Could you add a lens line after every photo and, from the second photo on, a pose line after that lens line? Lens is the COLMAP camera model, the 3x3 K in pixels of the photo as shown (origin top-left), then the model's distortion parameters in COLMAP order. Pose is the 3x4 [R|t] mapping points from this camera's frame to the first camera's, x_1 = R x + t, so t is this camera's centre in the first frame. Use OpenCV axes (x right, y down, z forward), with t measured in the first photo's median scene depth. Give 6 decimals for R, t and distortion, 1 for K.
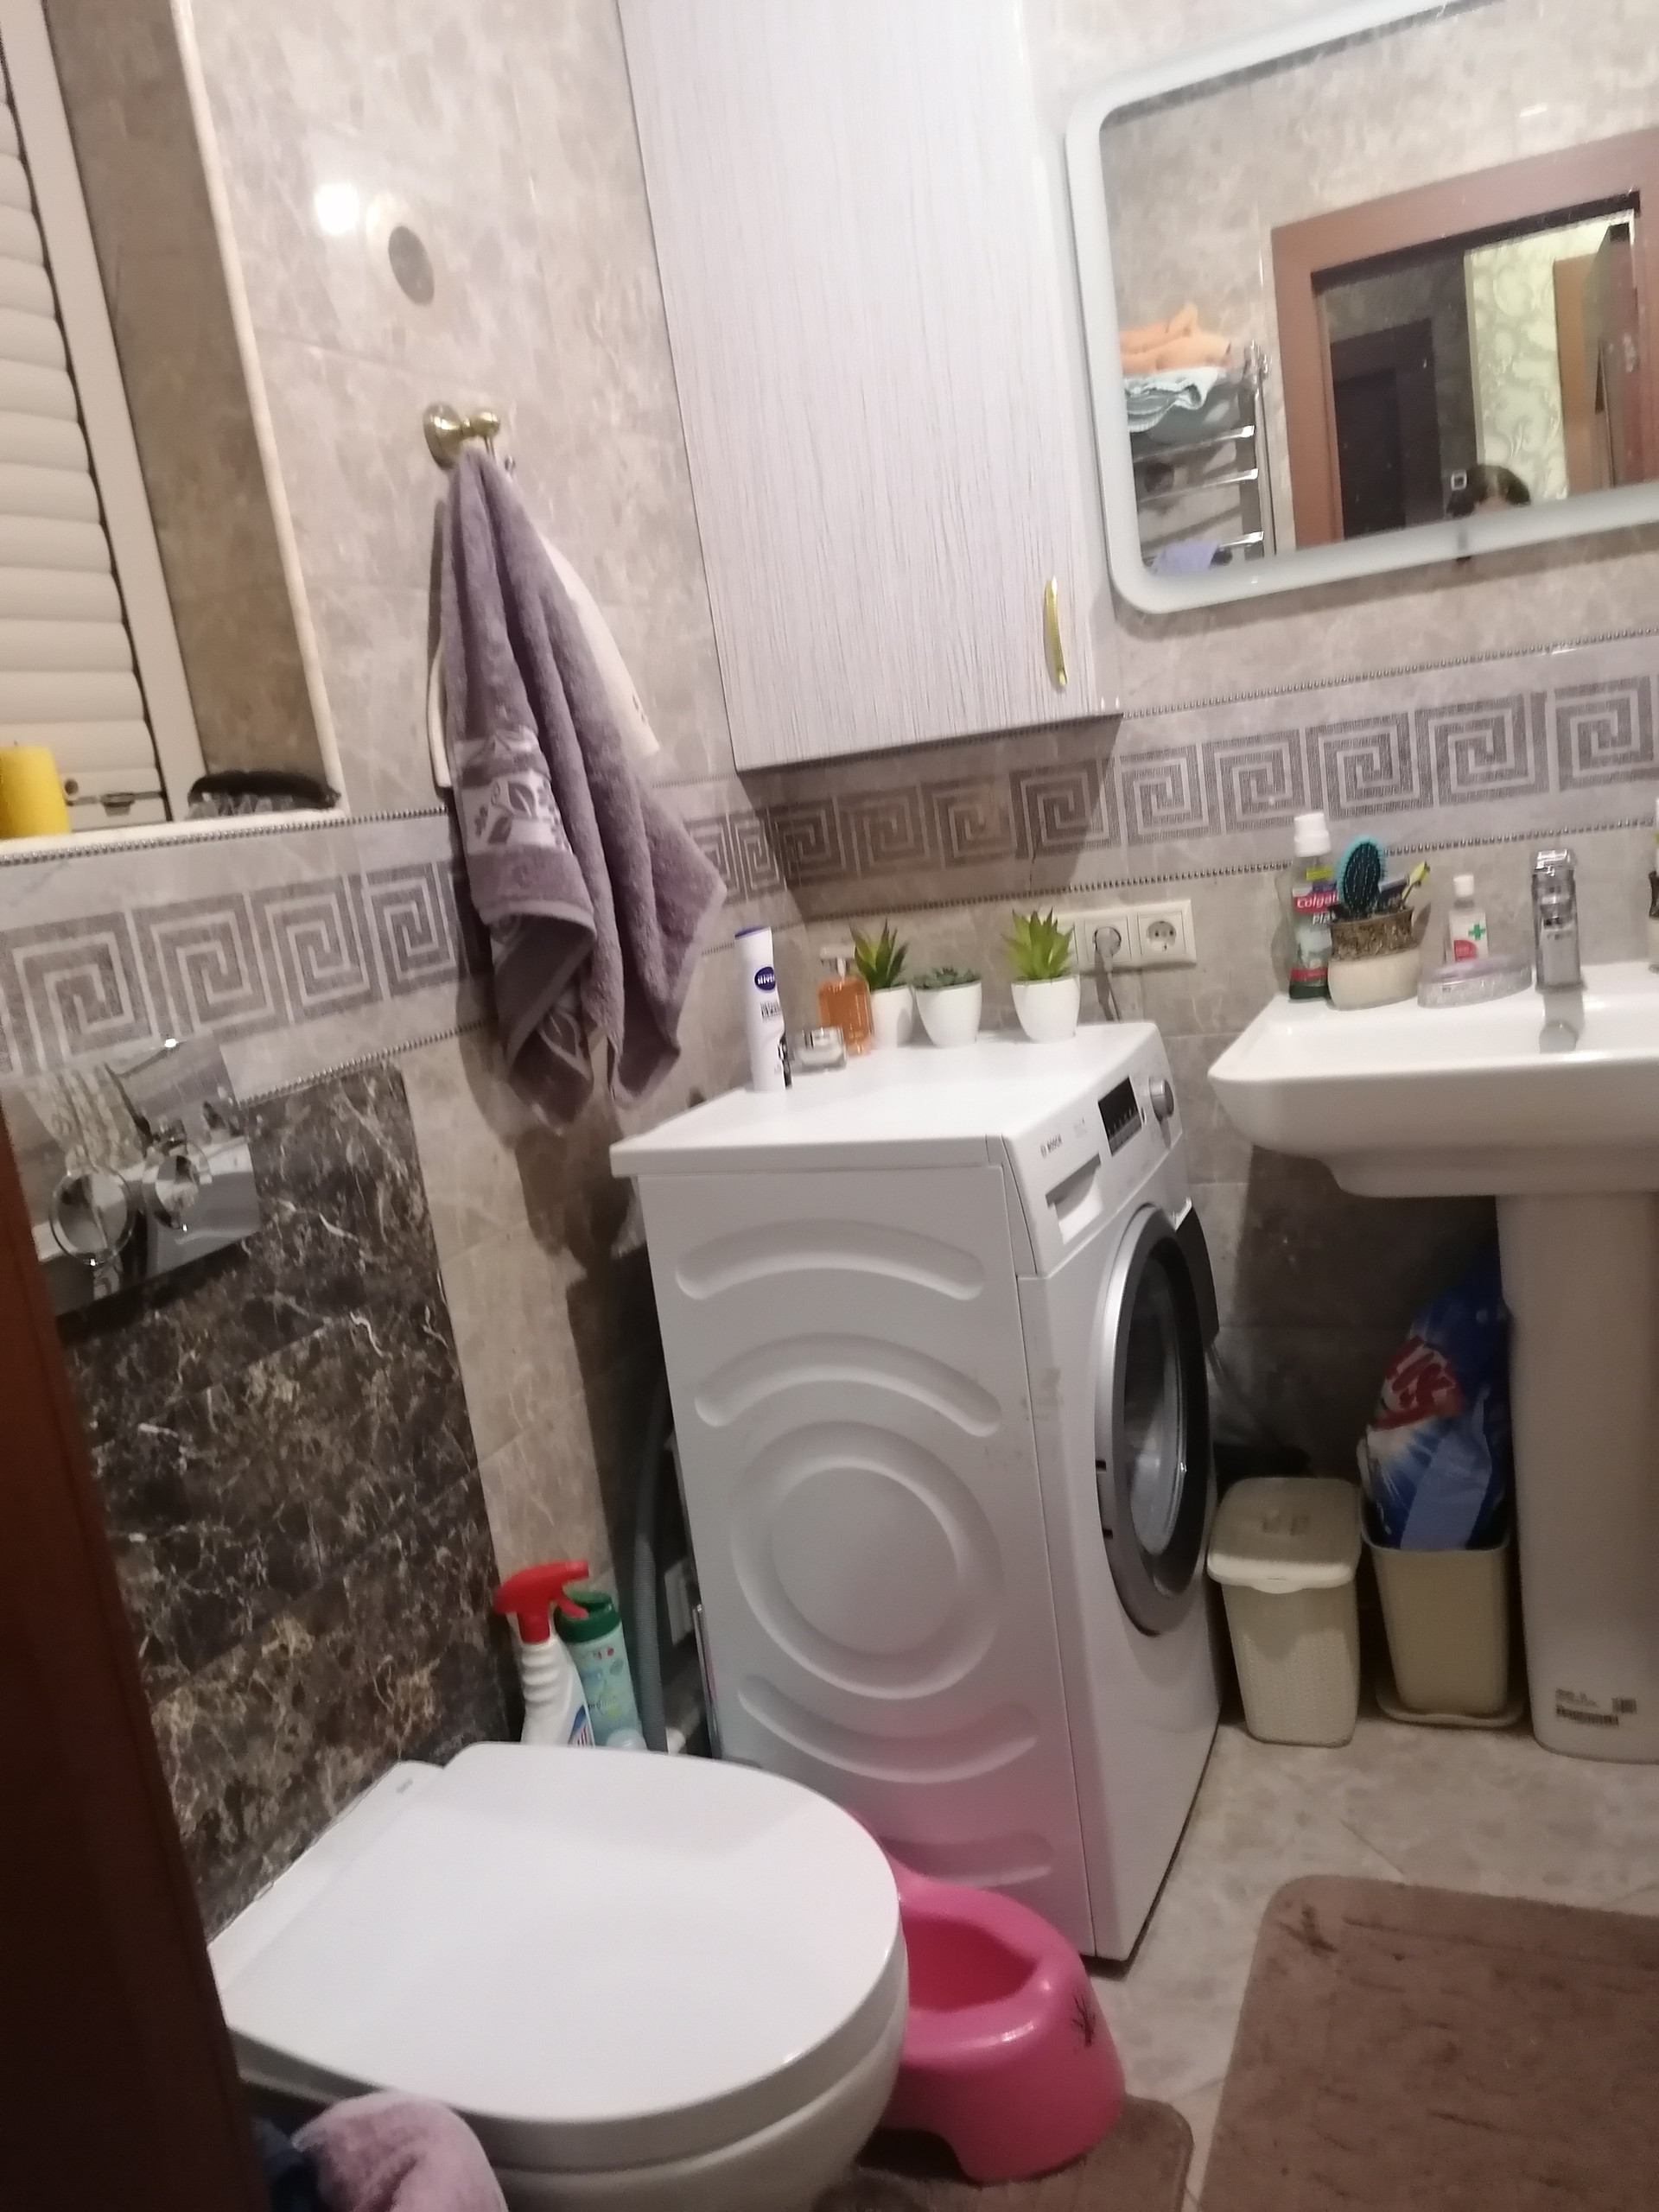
lens RADIAL K [[1670.5, 0, 842.7], [0, 1670.5, 1100.3], [0, 0, 1]] dist [0.082300, -0.119564]
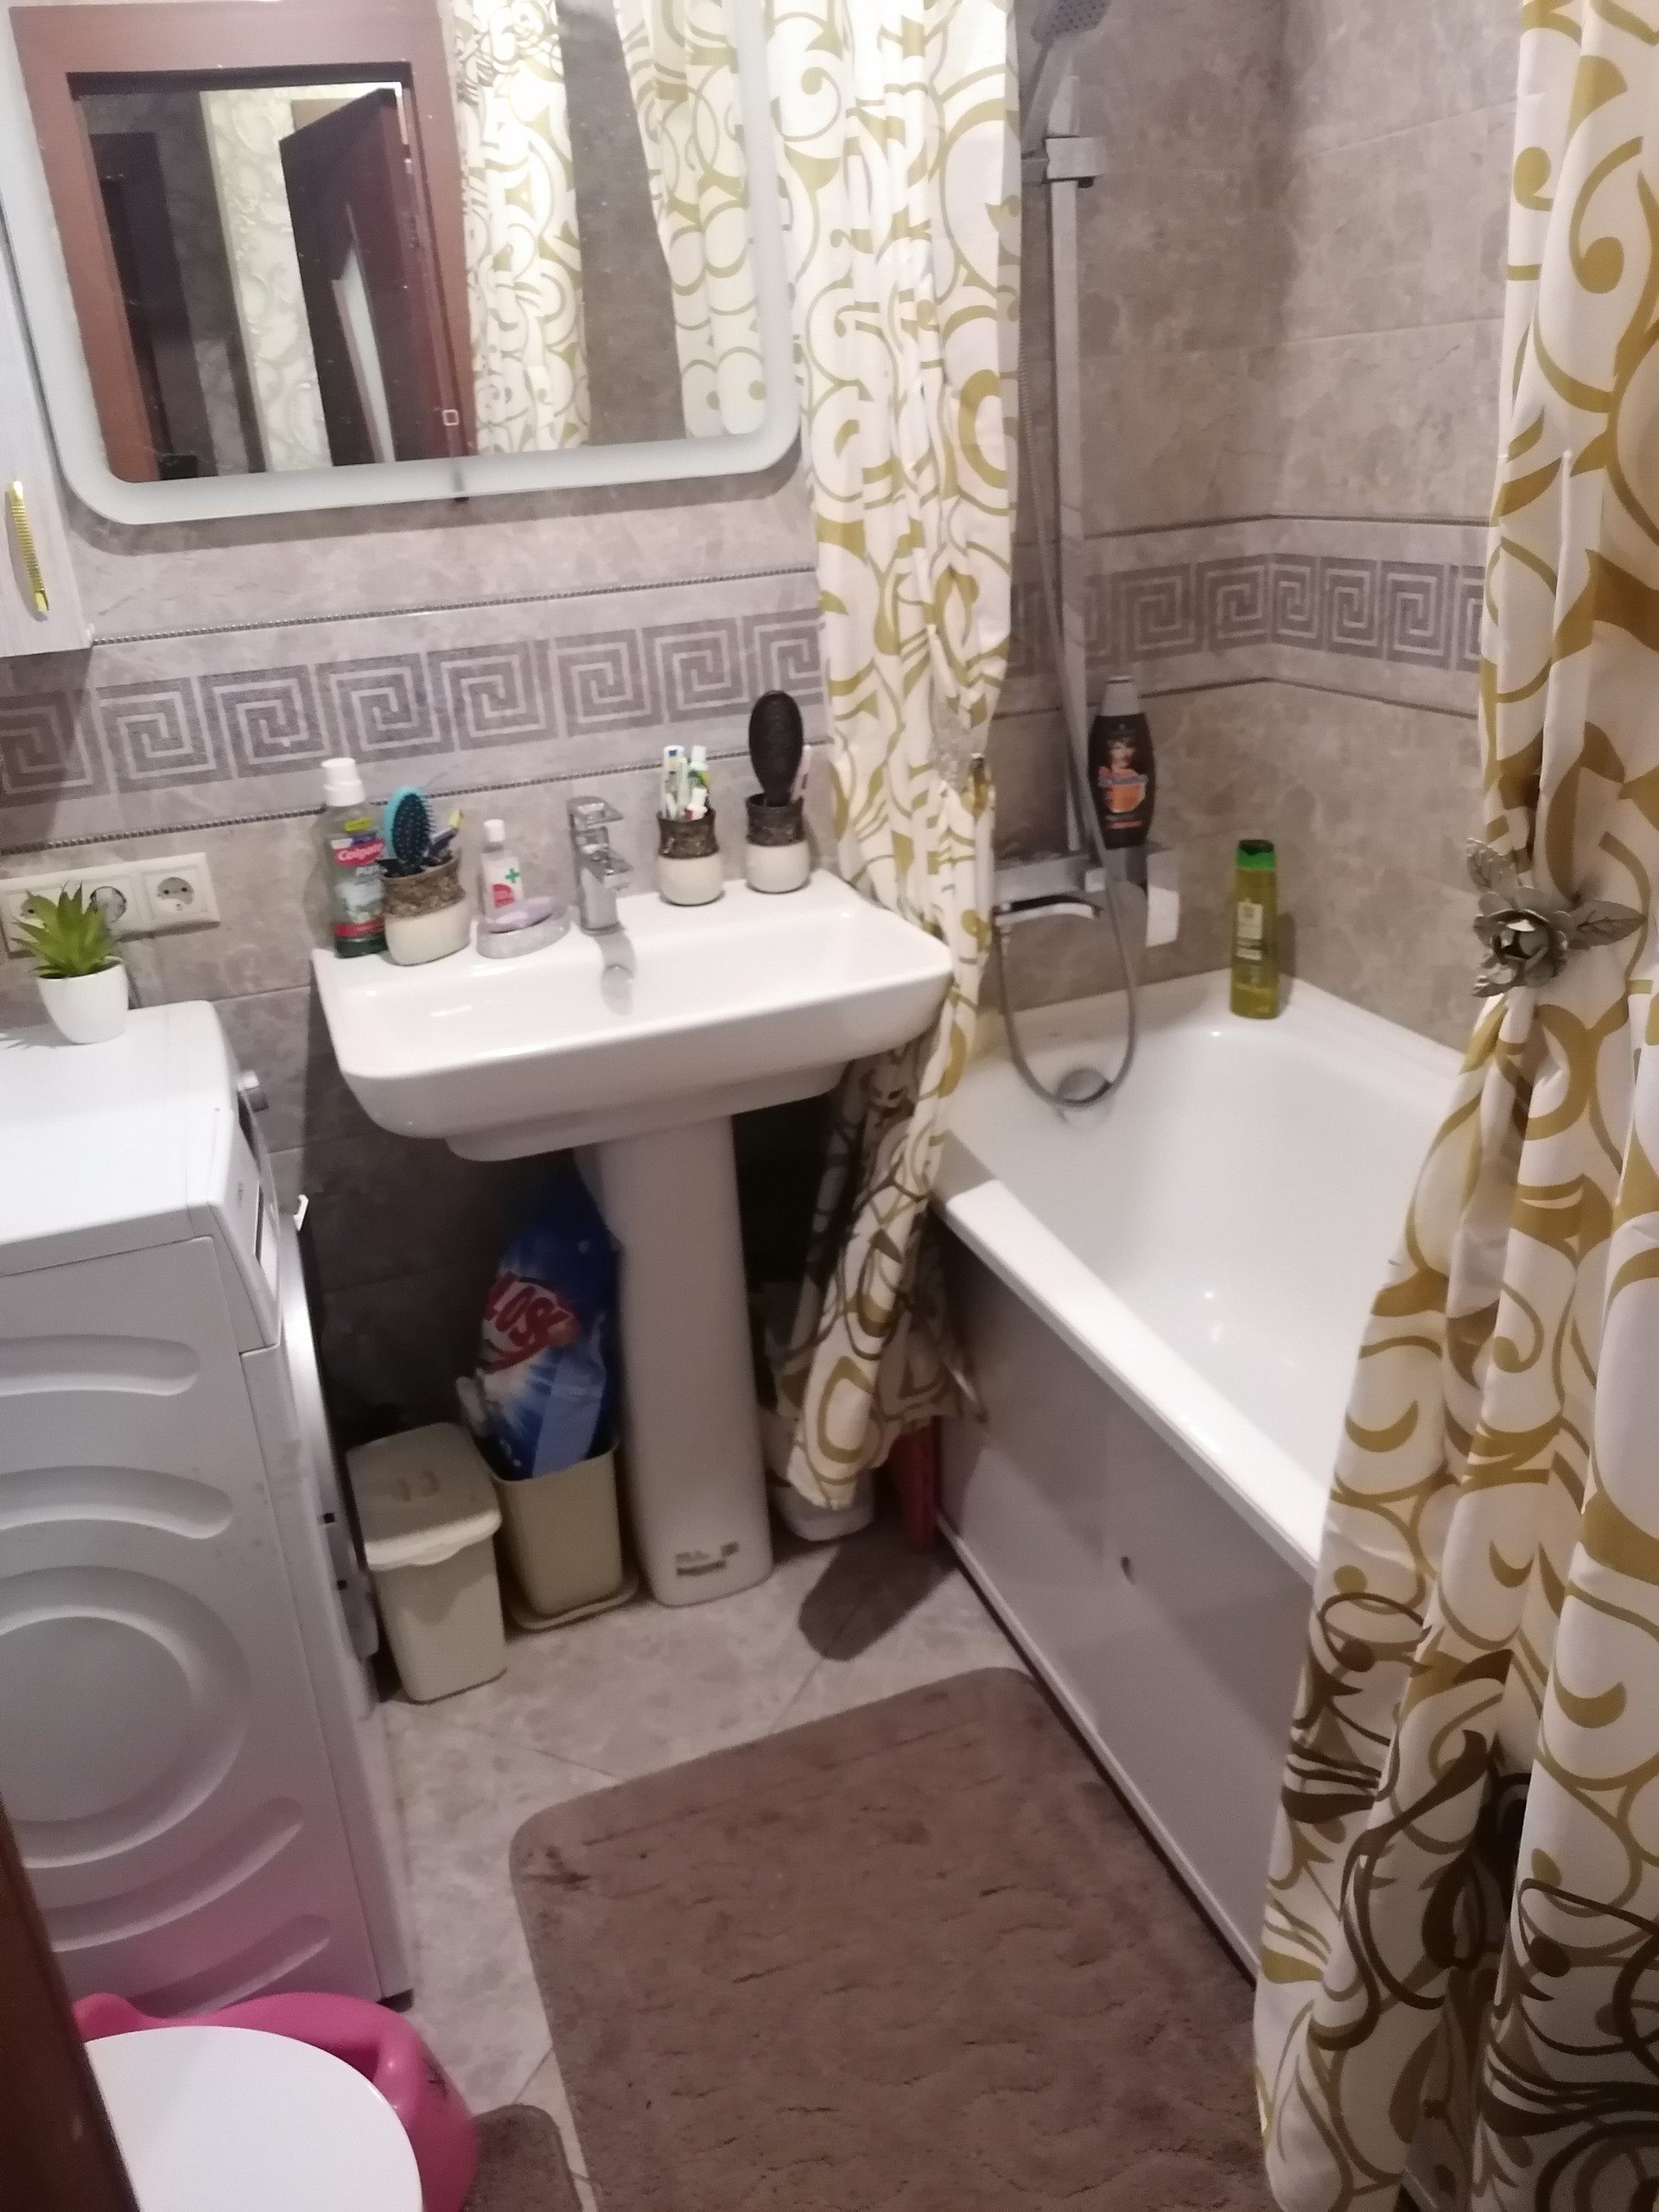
lens RADIAL K [[1670.5, 0, 842.7], [0, 1670.5, 1100.3], [0, 0, 1]] dist [0.082300, -0.119564]
pose [[0.726062, -0.167681, 0.666871, -0.179094], [0.092611, 0.984822, 0.146796, -0.096540], [-0.681364, -0.044824, 0.730571, 0.113744]]
